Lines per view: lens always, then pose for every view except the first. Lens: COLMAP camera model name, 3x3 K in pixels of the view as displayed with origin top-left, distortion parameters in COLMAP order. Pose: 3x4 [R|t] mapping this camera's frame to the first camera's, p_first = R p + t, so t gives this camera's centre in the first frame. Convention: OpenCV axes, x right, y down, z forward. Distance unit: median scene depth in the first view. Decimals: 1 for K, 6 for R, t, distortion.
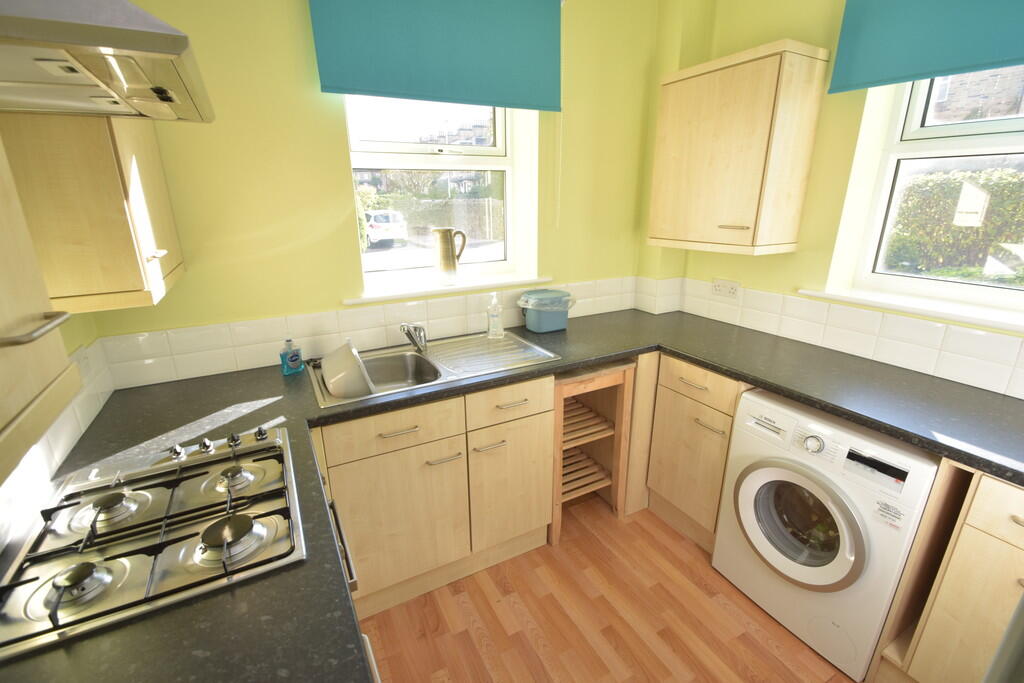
lens RADIAL K [[444.9, 0, 512.0], [0, 444.9, 341.5], [0, 0, 1]] dist [-0.000029, -0.000043]
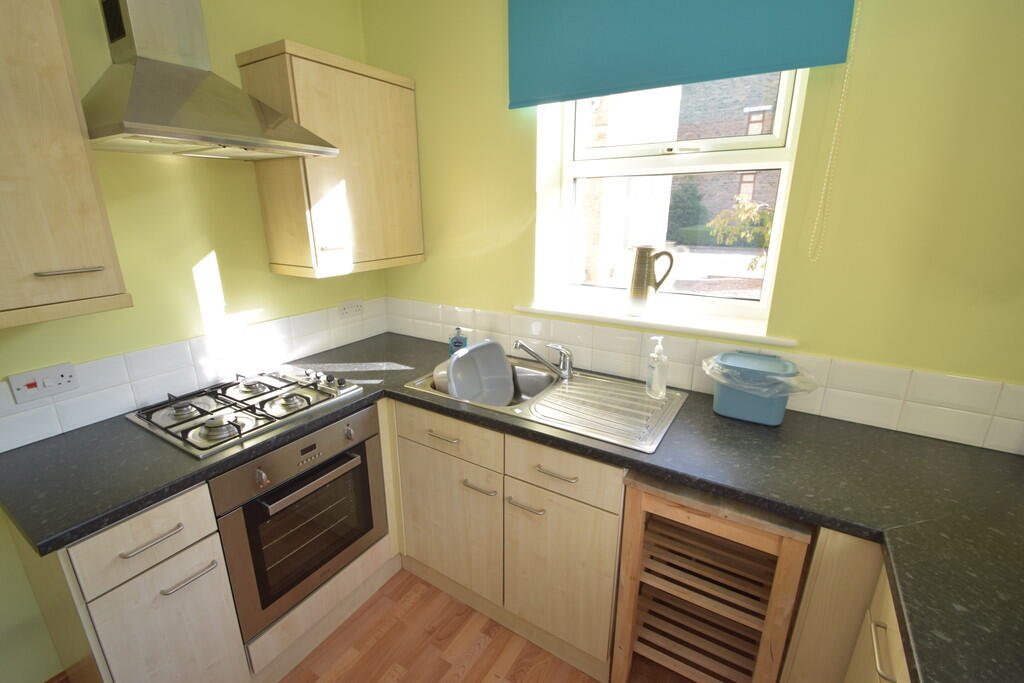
lens RADIAL K [[456.5, 0, 512.0], [0, 456.5, 341.5], [0, 0, 1]] dist [0.000869, -0.000022]
pose [[0.495551, 0.261777, -0.828192, 0.552872], [-0.266520, 0.953333, 0.141859, -0.170637], [0.826677, 0.150432, 0.542194, 0.448679]]
